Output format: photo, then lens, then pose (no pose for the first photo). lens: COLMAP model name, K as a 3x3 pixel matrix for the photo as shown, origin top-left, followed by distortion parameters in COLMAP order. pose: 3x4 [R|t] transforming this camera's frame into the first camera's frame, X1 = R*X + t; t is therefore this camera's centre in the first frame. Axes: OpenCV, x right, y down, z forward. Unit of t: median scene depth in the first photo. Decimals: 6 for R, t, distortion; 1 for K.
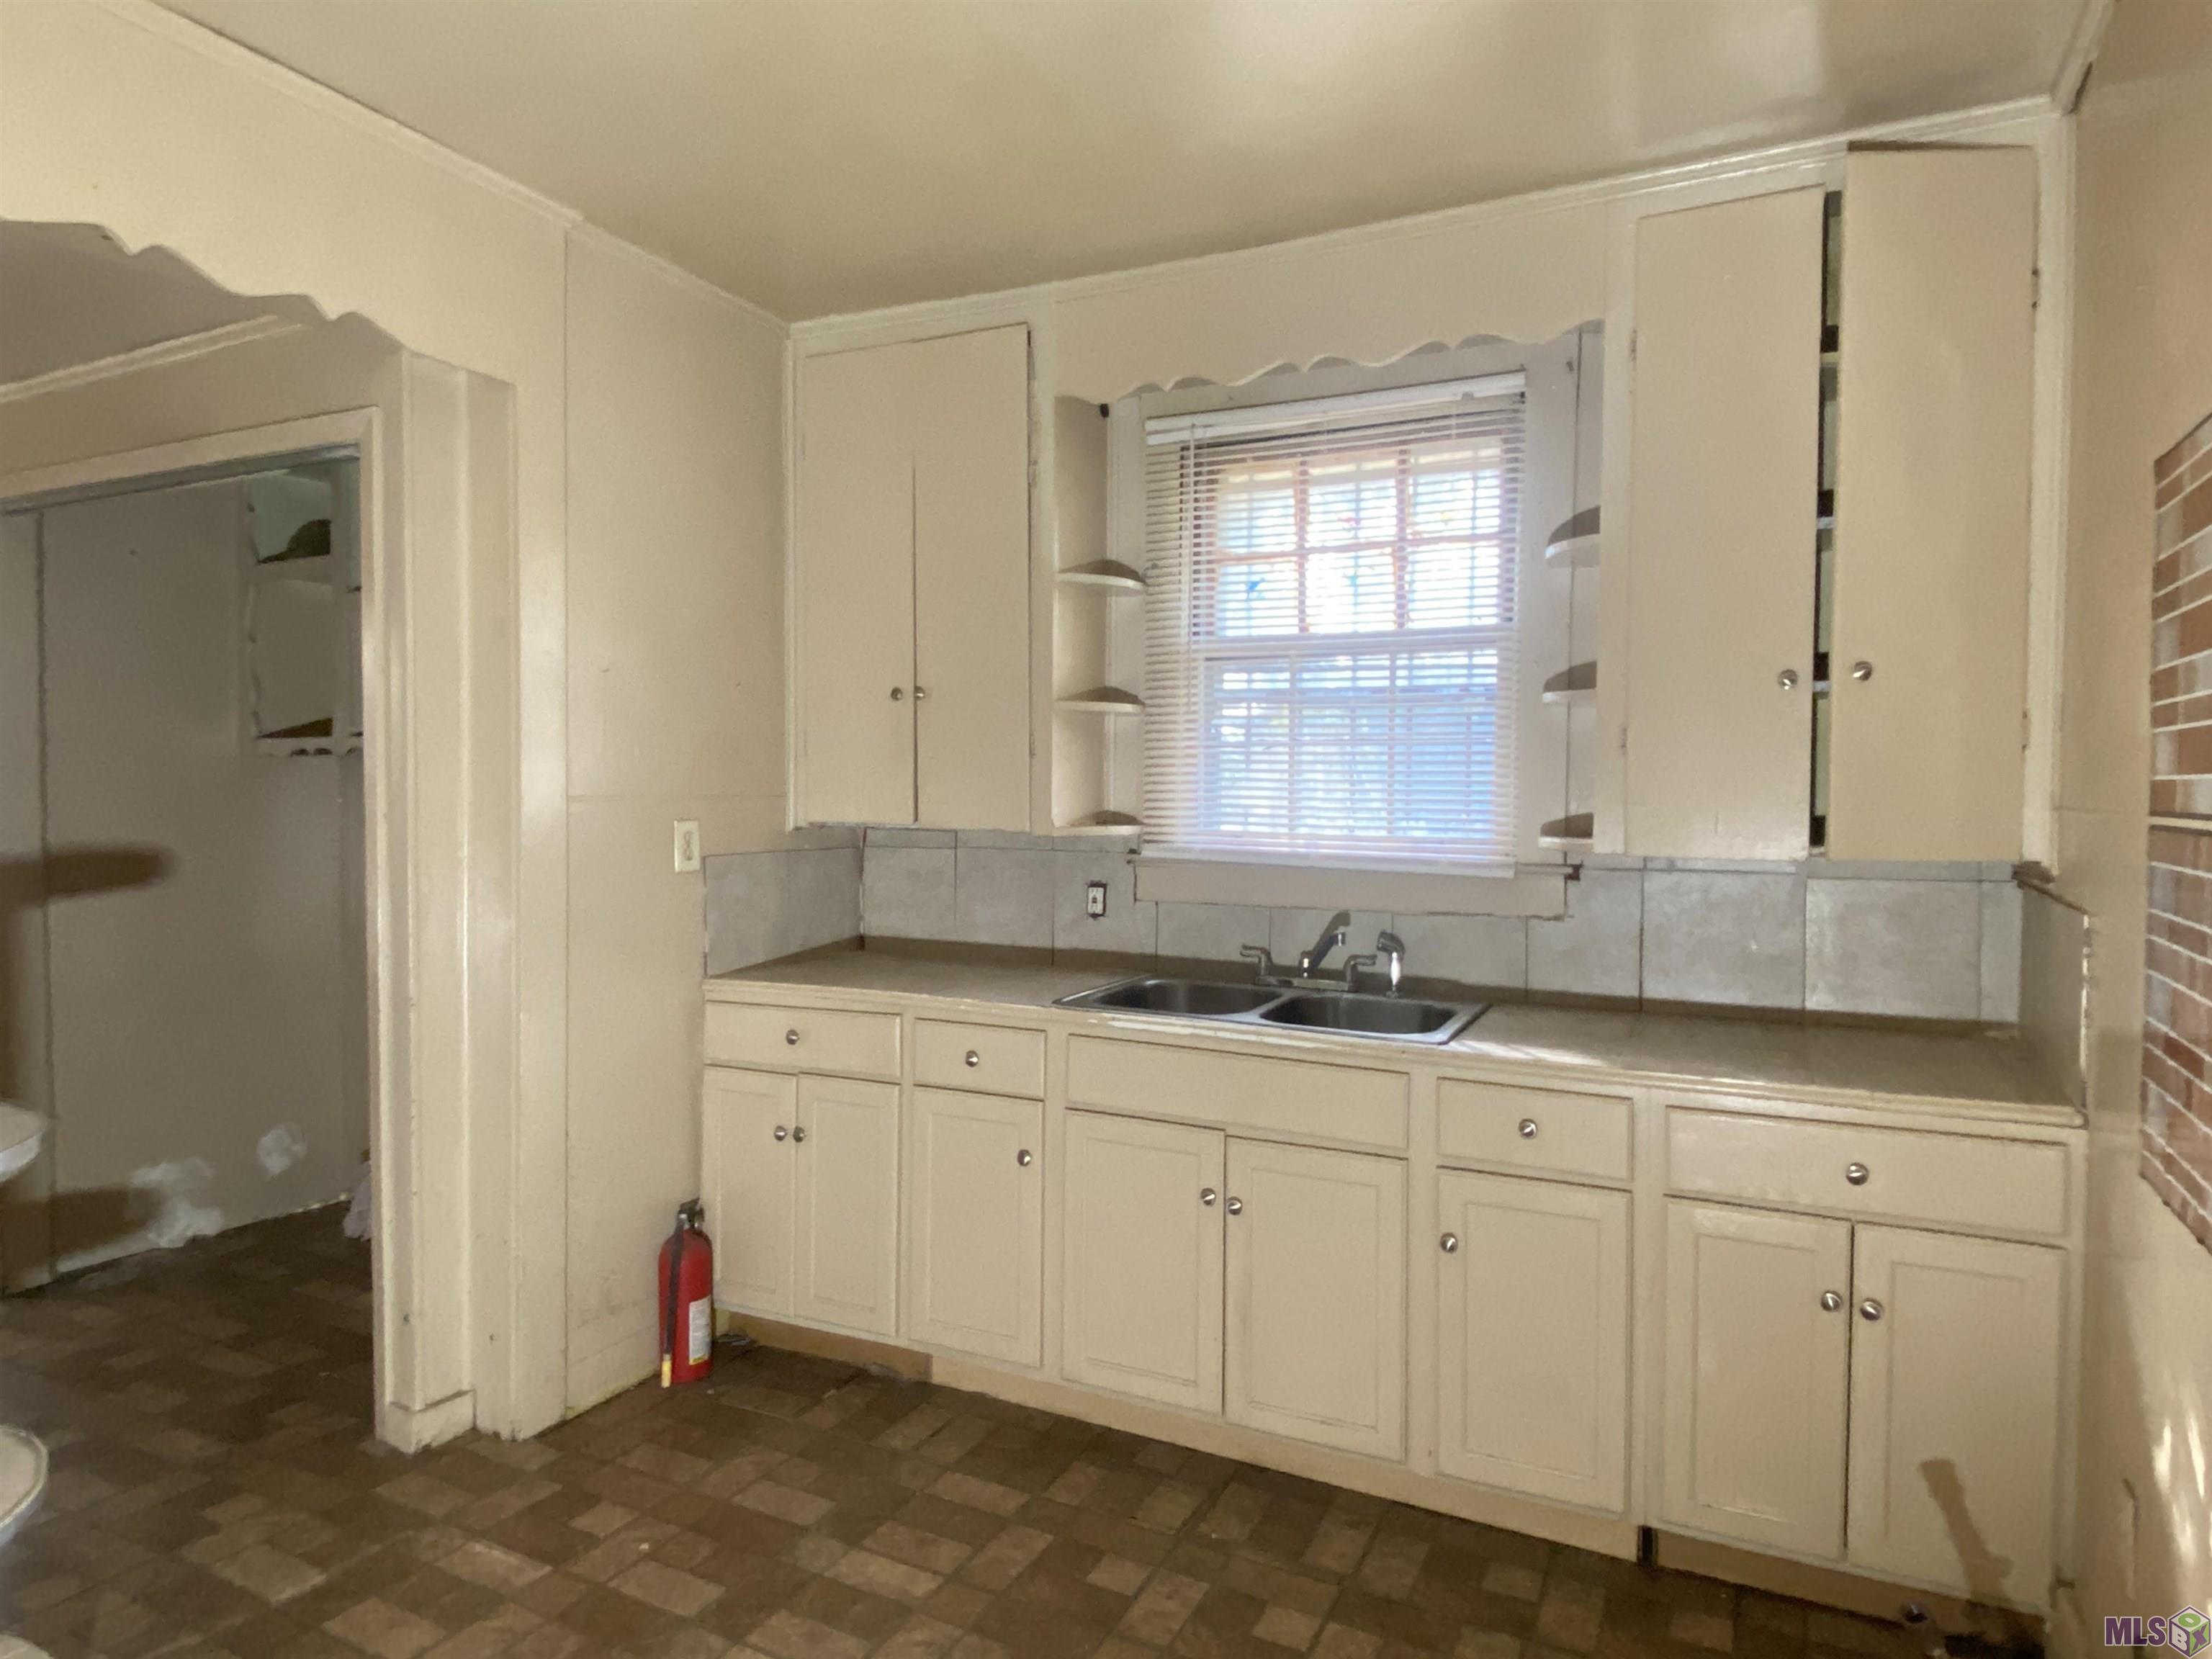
lens RADIAL K [[1329.6, 0, 1106.0], [0, 1329.6, 829.5], [0, 0, 1]] dist [0.048010, -0.048256]
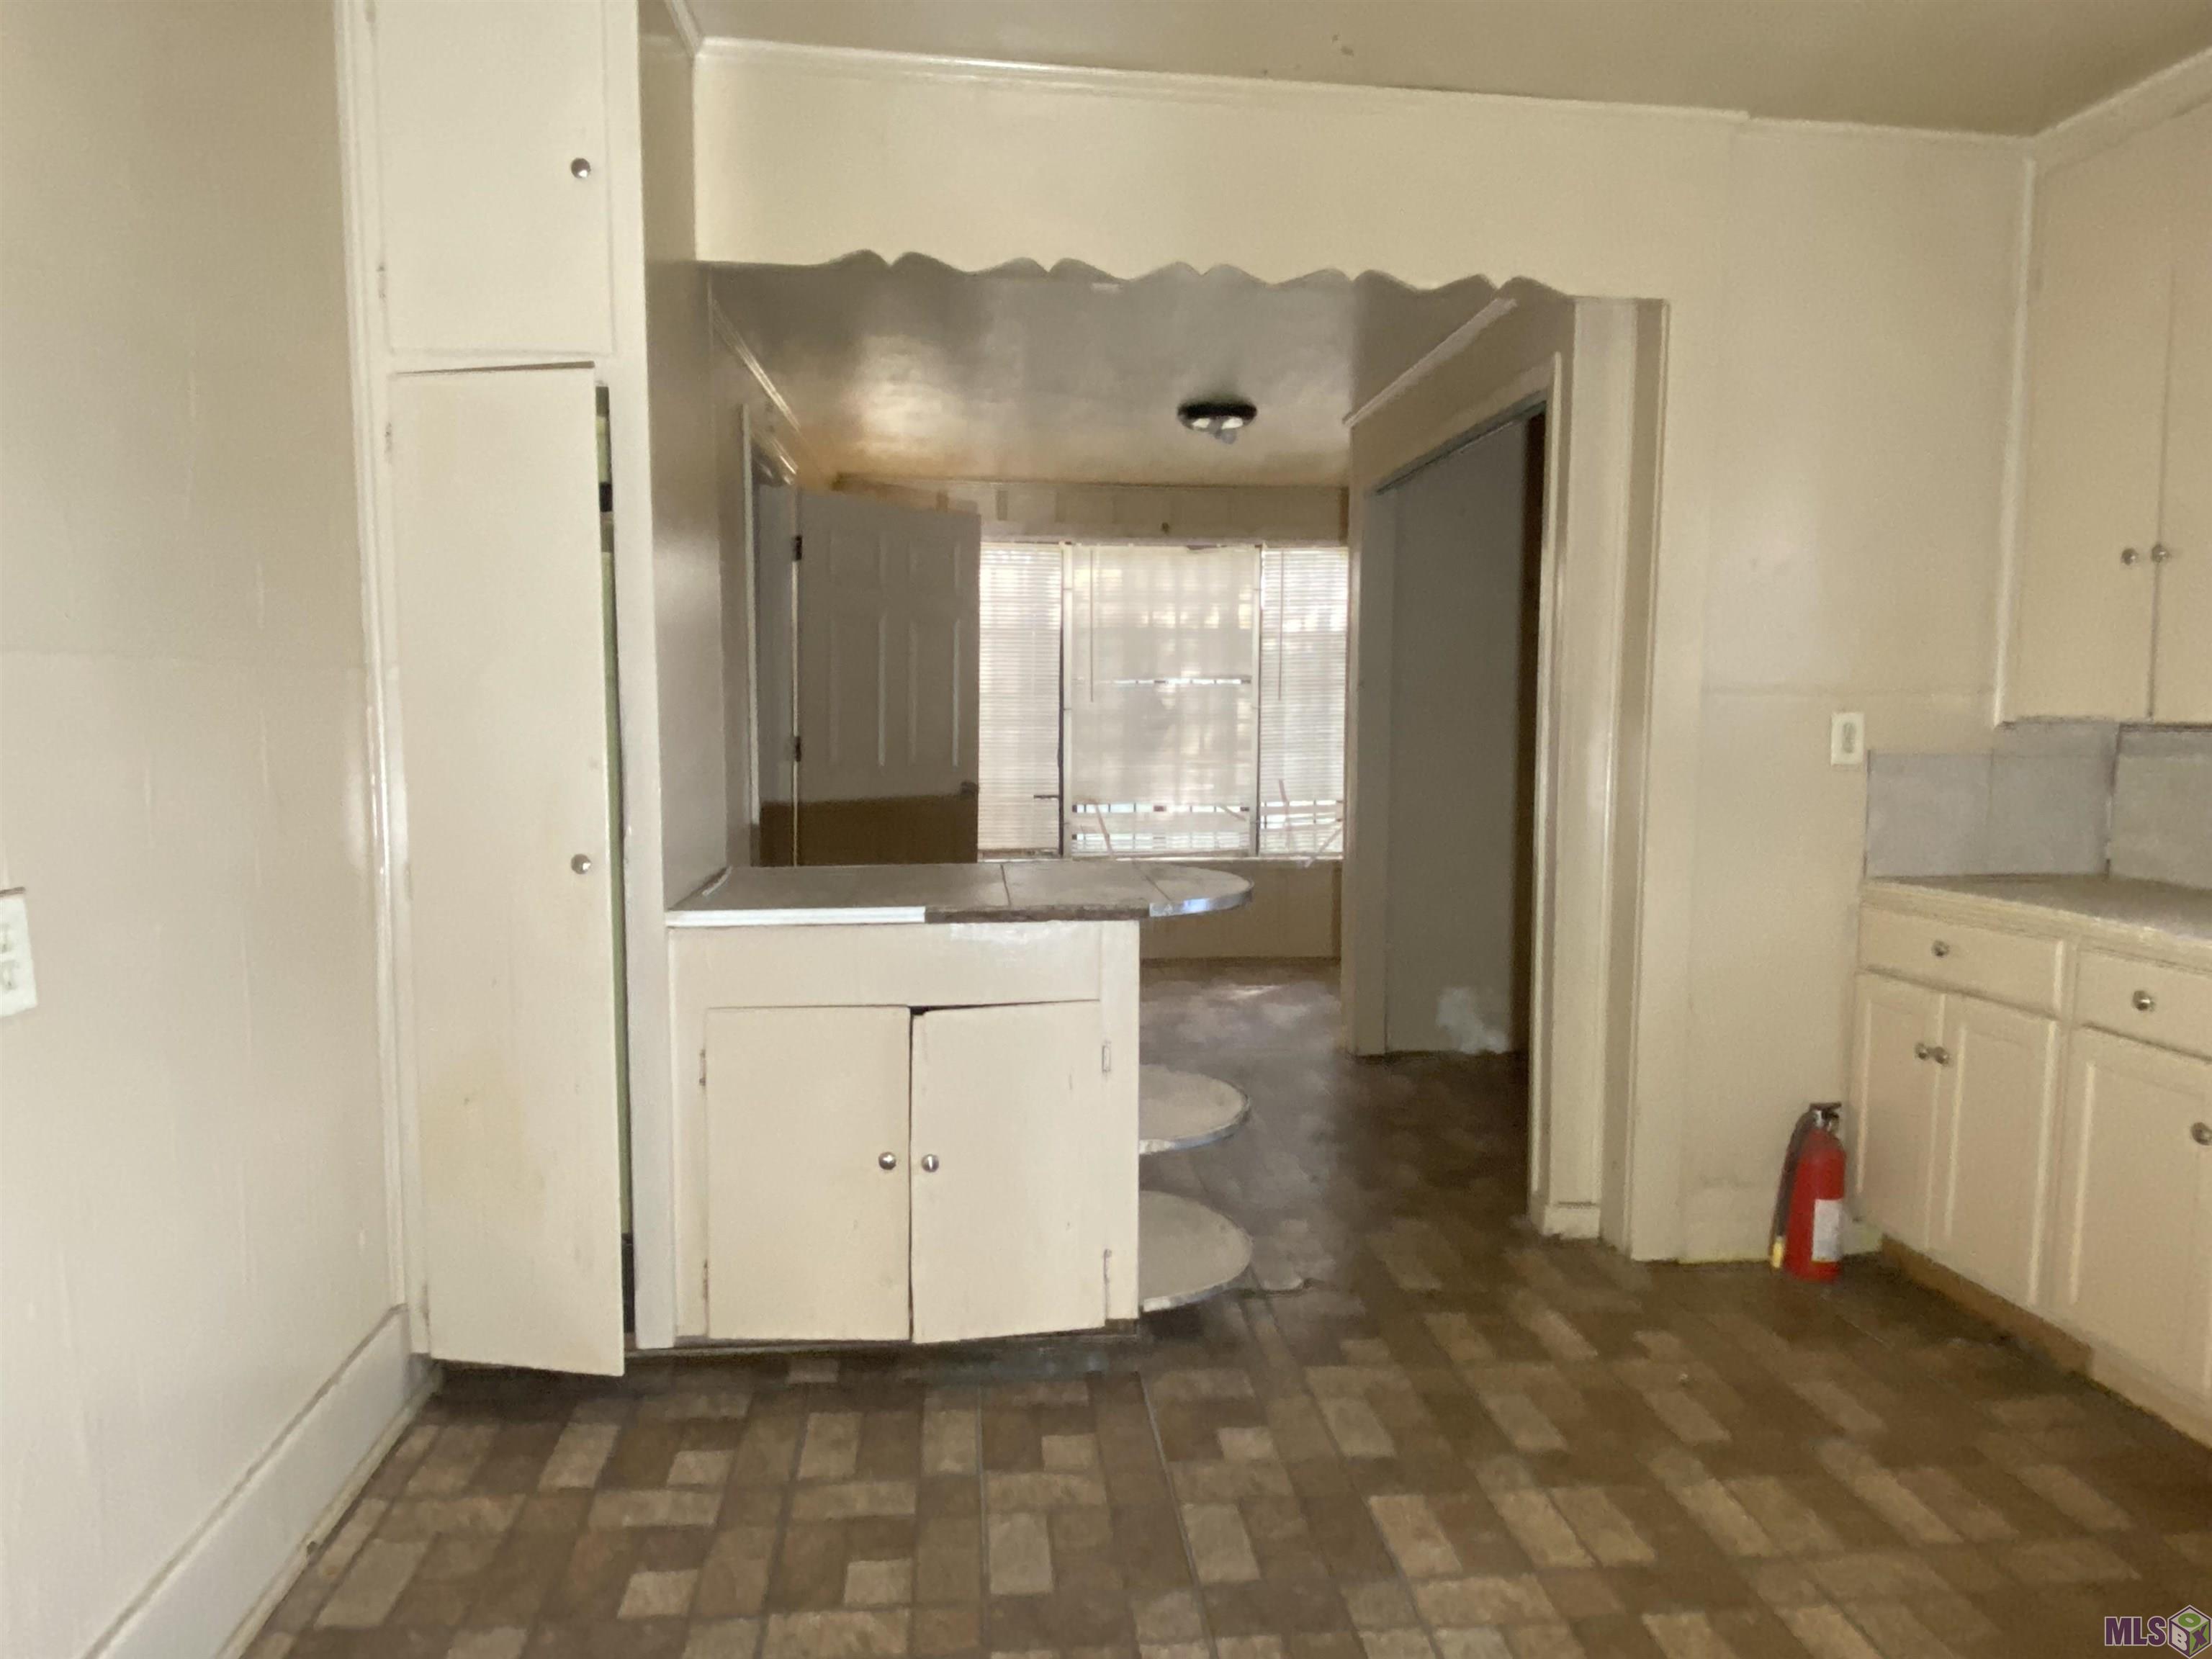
lens RADIAL K [[1329.6, 0, 1106.0], [0, 1329.6, 829.5], [0, 0, 1]] dist [0.048010, -0.048256]
pose [[0.540978, 0.069713, -0.838143, 0.234542], [-0.029375, 0.997517, 0.064009, 0.035100], [0.840524, -0.010007, 0.541682, 0.027753]]
